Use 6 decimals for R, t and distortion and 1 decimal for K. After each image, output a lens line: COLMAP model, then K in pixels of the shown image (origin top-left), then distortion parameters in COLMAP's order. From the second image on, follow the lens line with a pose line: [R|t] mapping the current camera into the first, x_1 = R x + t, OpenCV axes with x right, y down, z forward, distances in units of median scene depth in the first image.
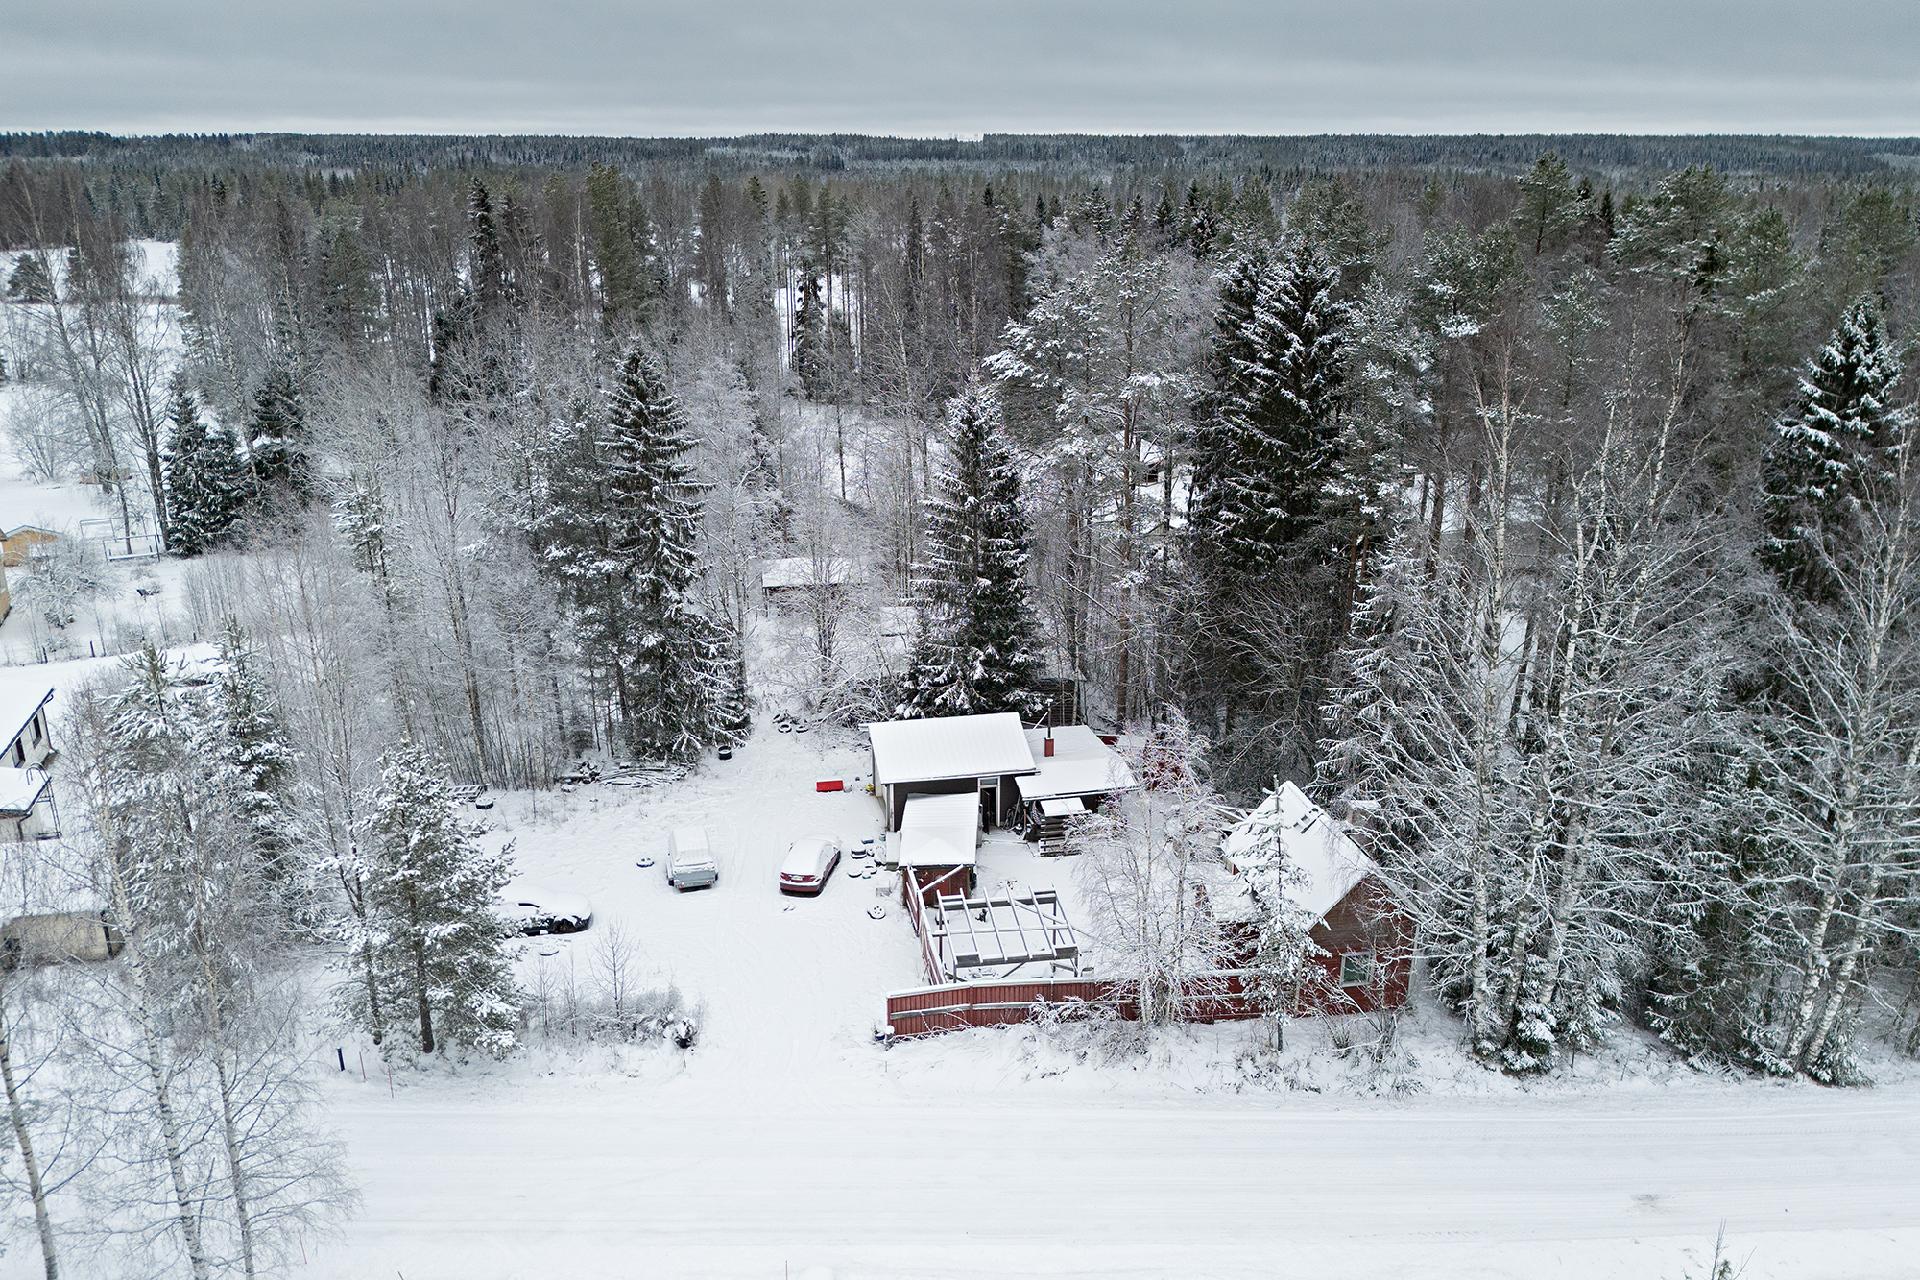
lens RADIAL K [[1434.0, 0, 960.0], [0, 1434.0, 640.0], [0, 0, 1]] dist [0.061504, -0.093056]
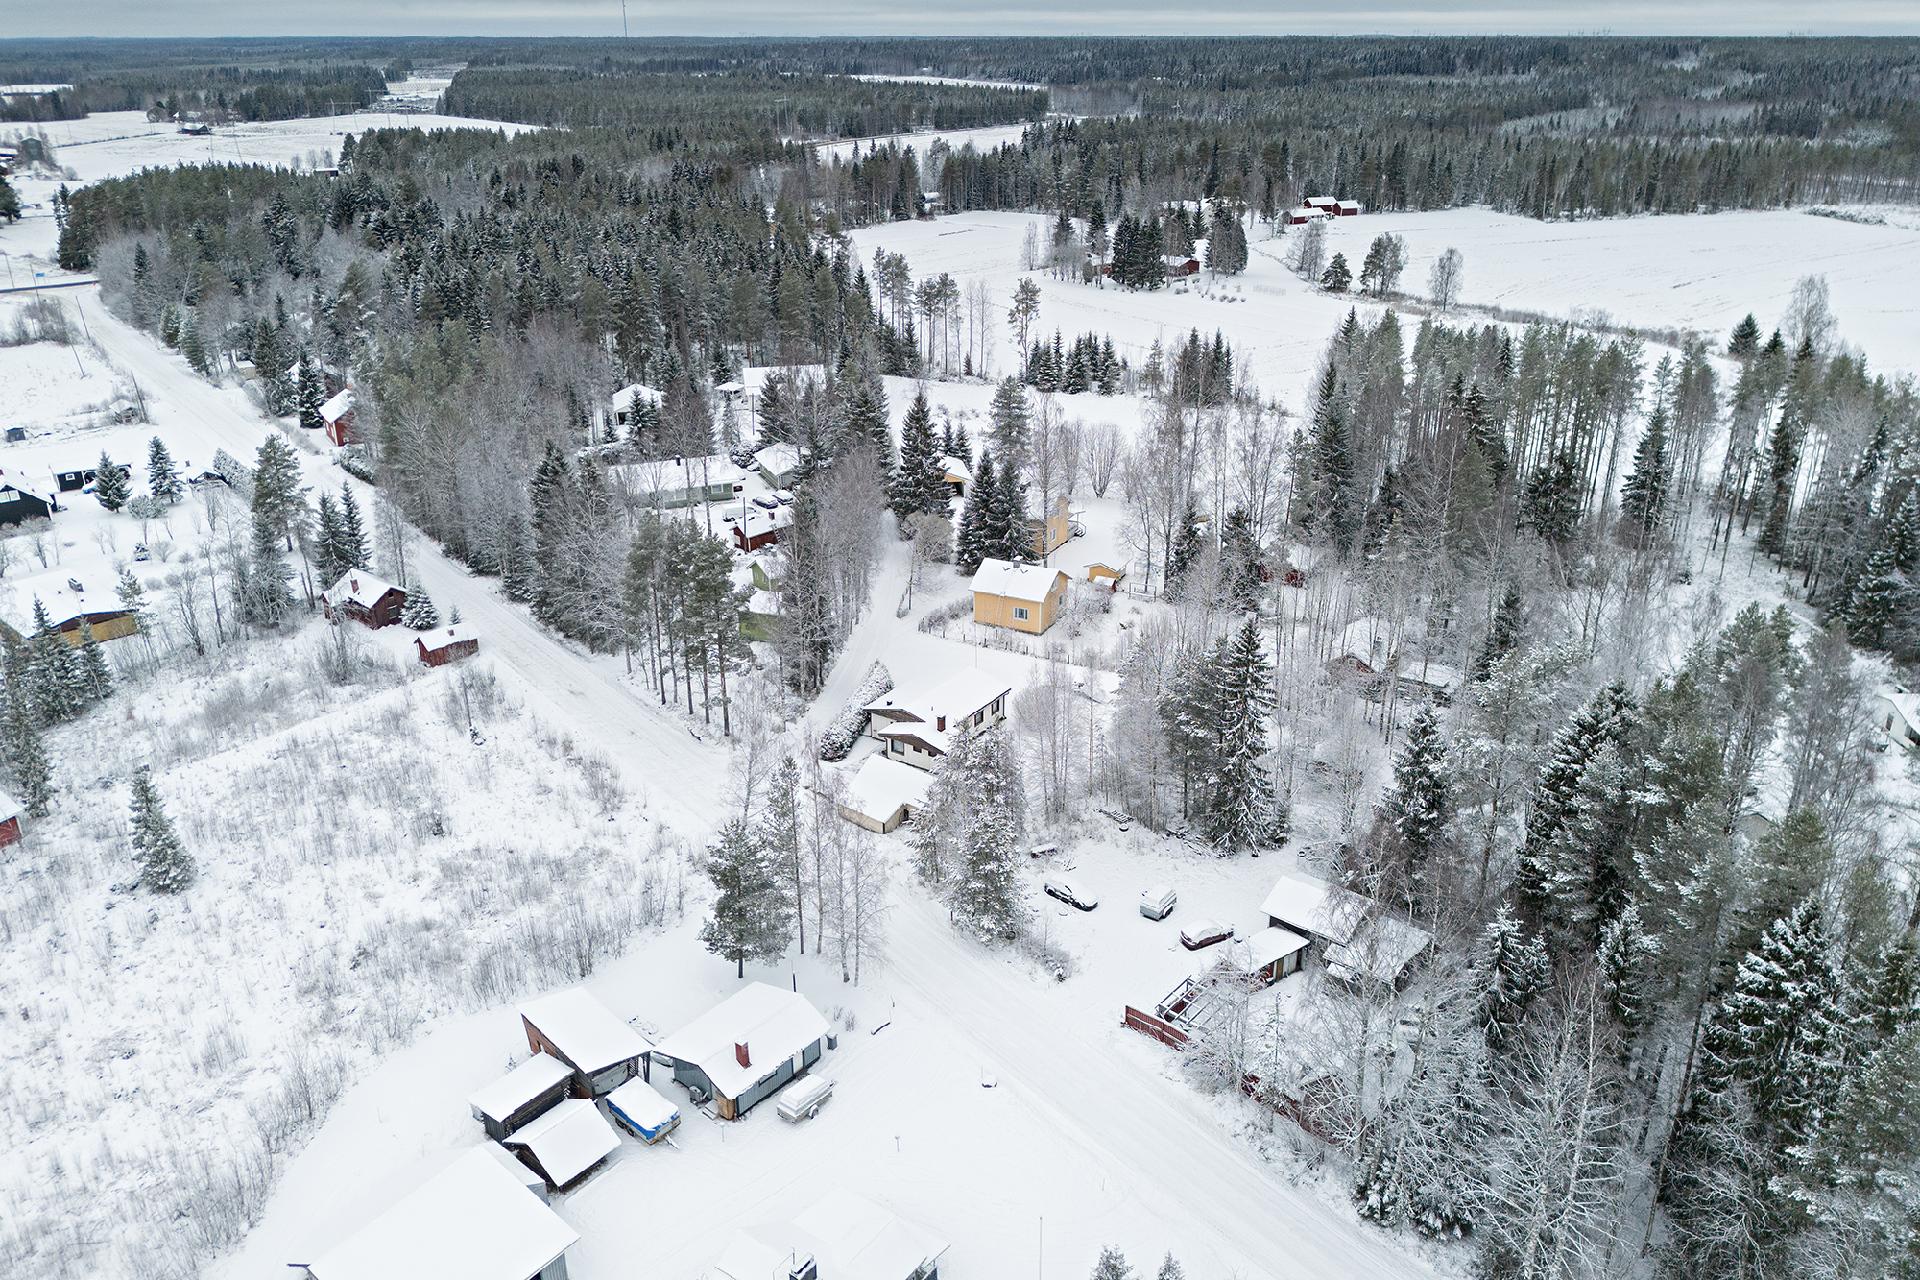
lens RADIAL K [[1434.0, 0, 960.0], [0, 1434.0, 640.0], [0, 0, 1]] dist [0.061504, -0.093056]
pose [[0.622181, 0.302849, -0.721923, 0.968666], [-0.248759, 0.950833, 0.184487, -0.488965], [0.742300, 0.064801, 0.666927, -0.508383]]
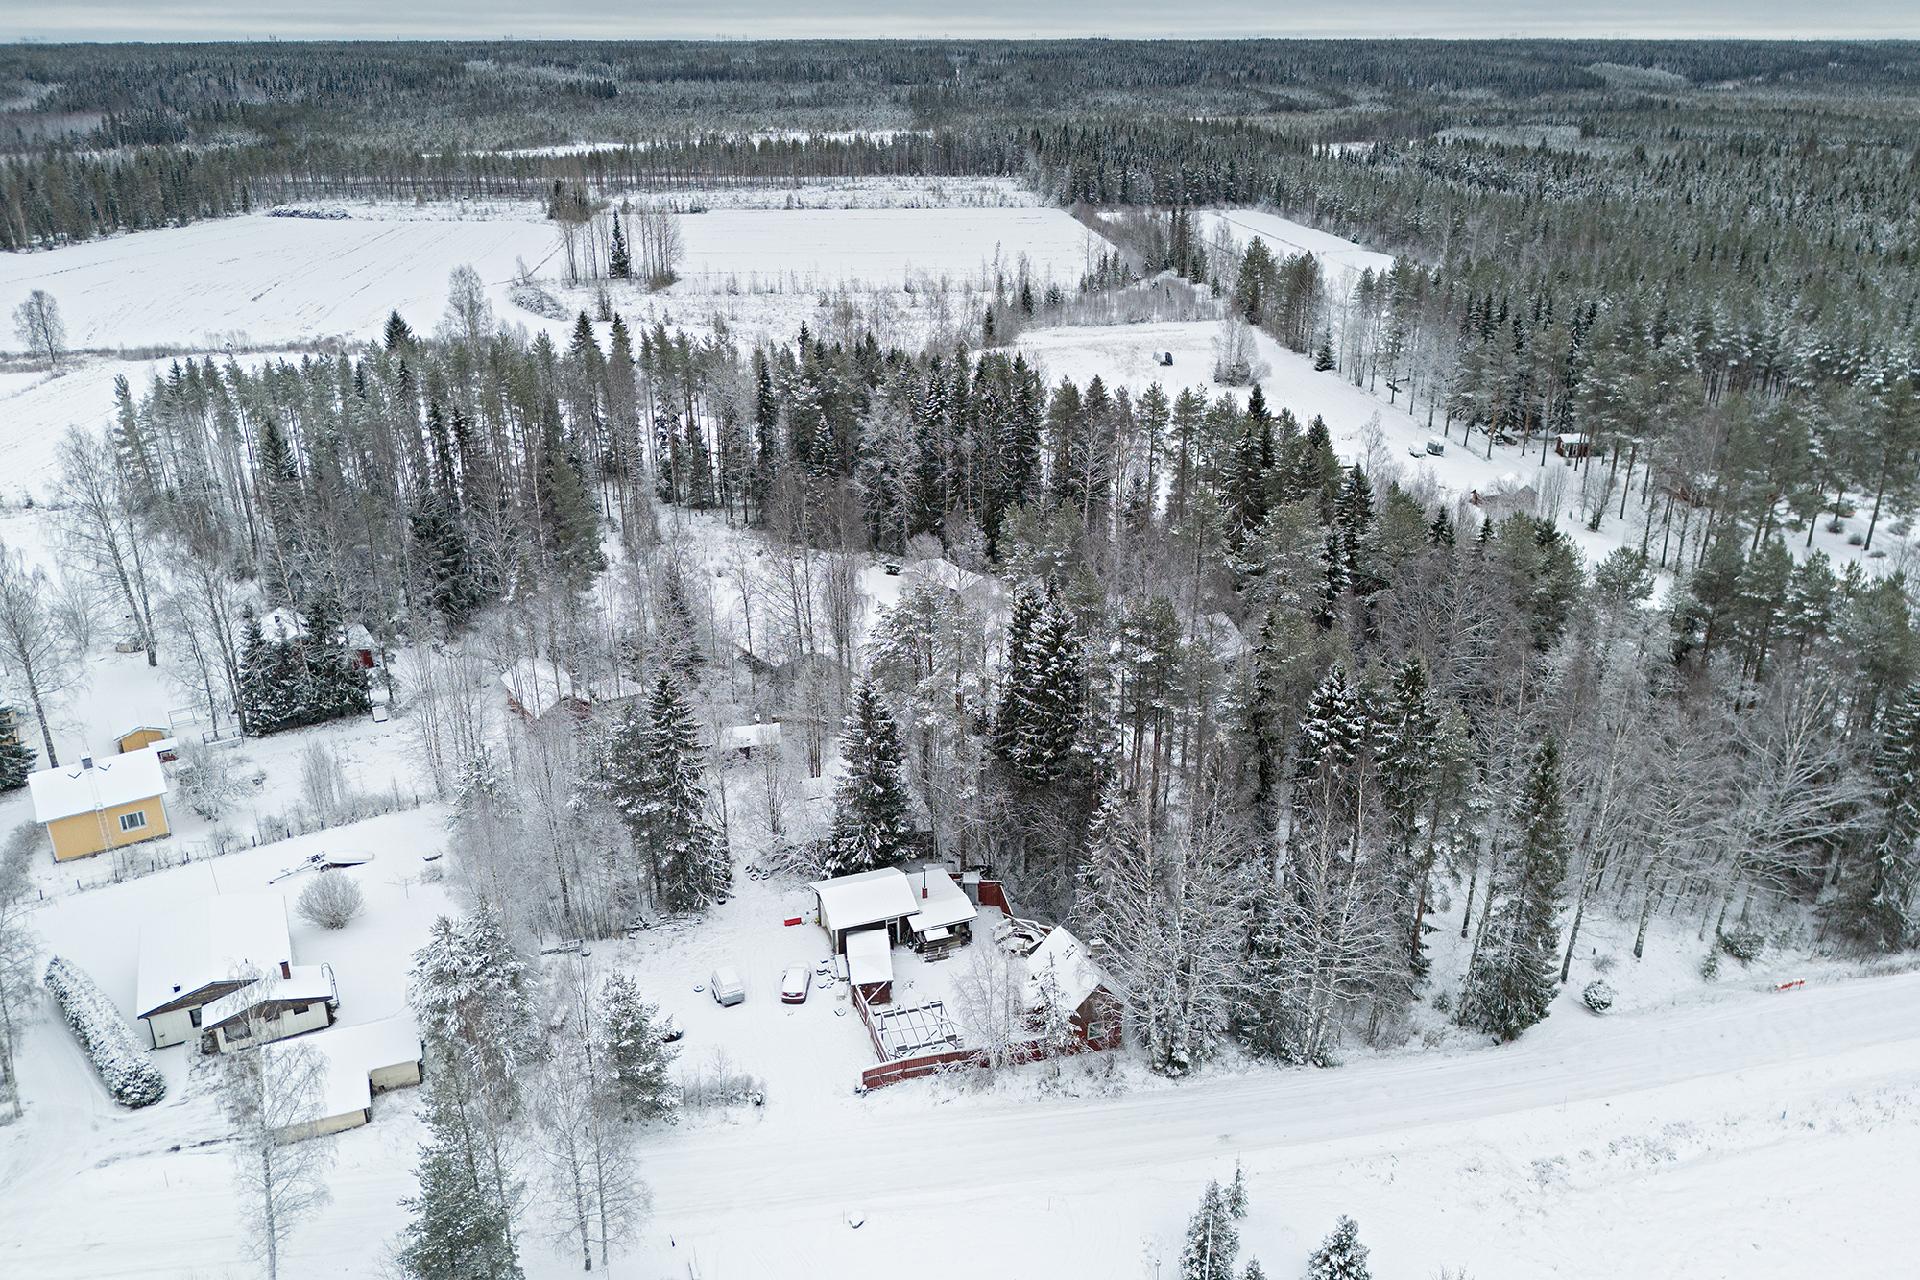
lens RADIAL K [[1434.0, 0, 960.0], [0, 1434.0, 640.0], [0, 0, 1]] dist [0.061504, -0.093056]
pose [[0.988912, -0.056425, 0.137362, -0.132103], [0.046855, 0.996308, 0.071939, -0.401246], [-0.140914, -0.064706, 0.987905, -0.782861]]
